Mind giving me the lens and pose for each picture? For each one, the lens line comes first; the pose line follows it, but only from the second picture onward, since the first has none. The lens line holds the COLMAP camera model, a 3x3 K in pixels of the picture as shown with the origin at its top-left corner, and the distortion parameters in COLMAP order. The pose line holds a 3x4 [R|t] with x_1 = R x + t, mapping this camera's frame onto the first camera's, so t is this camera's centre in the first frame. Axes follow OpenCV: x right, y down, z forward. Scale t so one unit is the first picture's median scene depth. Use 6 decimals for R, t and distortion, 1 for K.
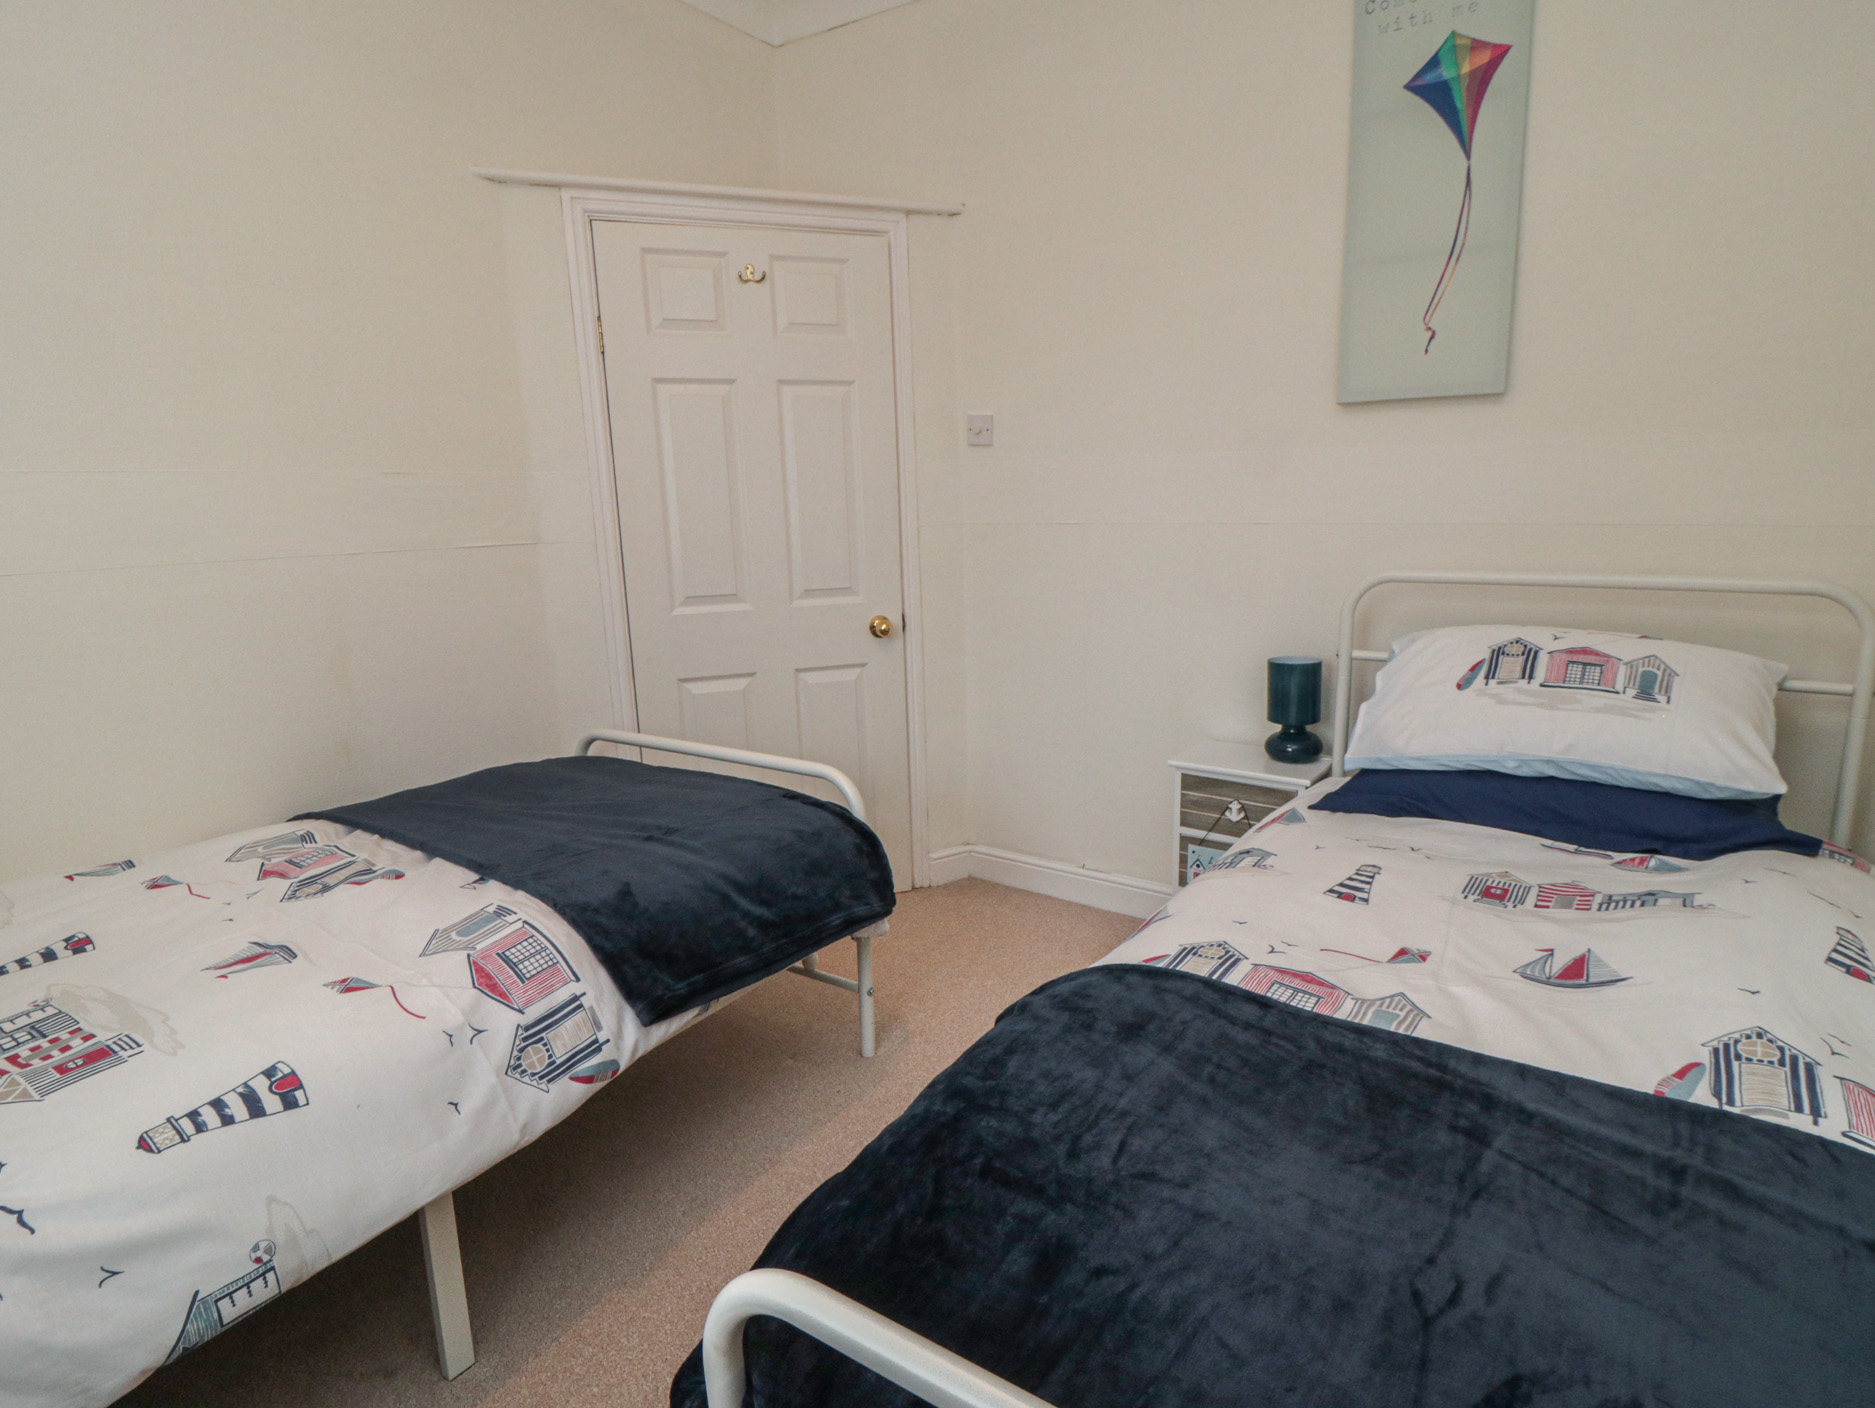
lens RADIAL K [[1017.1, 0, 963.7], [0, 1017.1, 699.5], [0, 0, 1]] dist [0.006086, -0.012741]
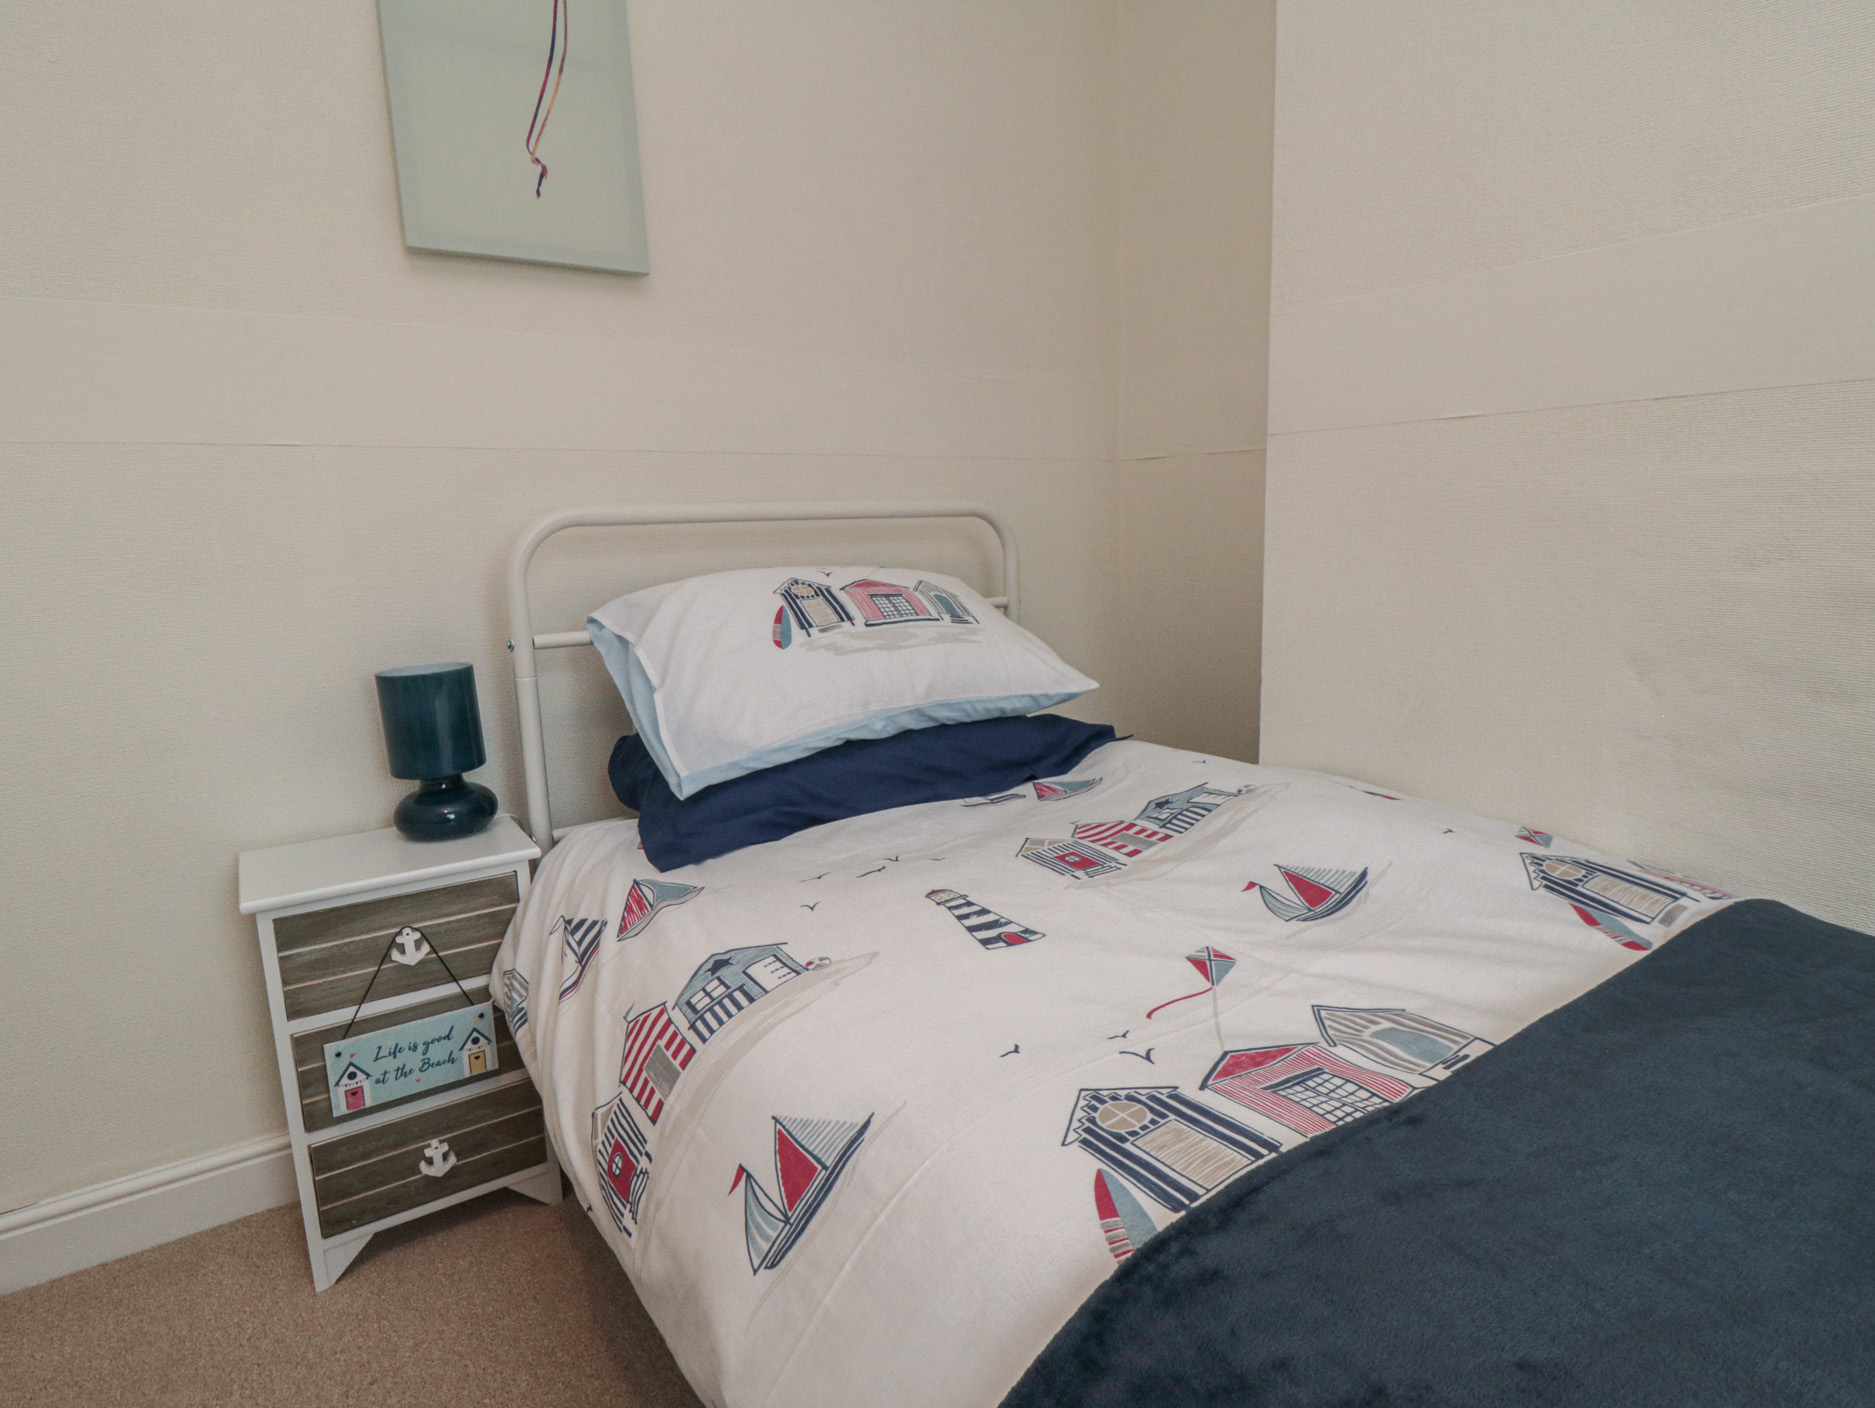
lens RADIAL K [[1017.1, 0, 963.7], [0, 1017.1, 699.5], [0, 0, 1]] dist [0.006086, -0.012741]
pose [[0.341433, -0.152230, 0.927496, -0.164315], [0.206295, 0.974872, 0.084064, -0.008388], [-0.916987, 0.162636, 0.364258, 0.646661]]
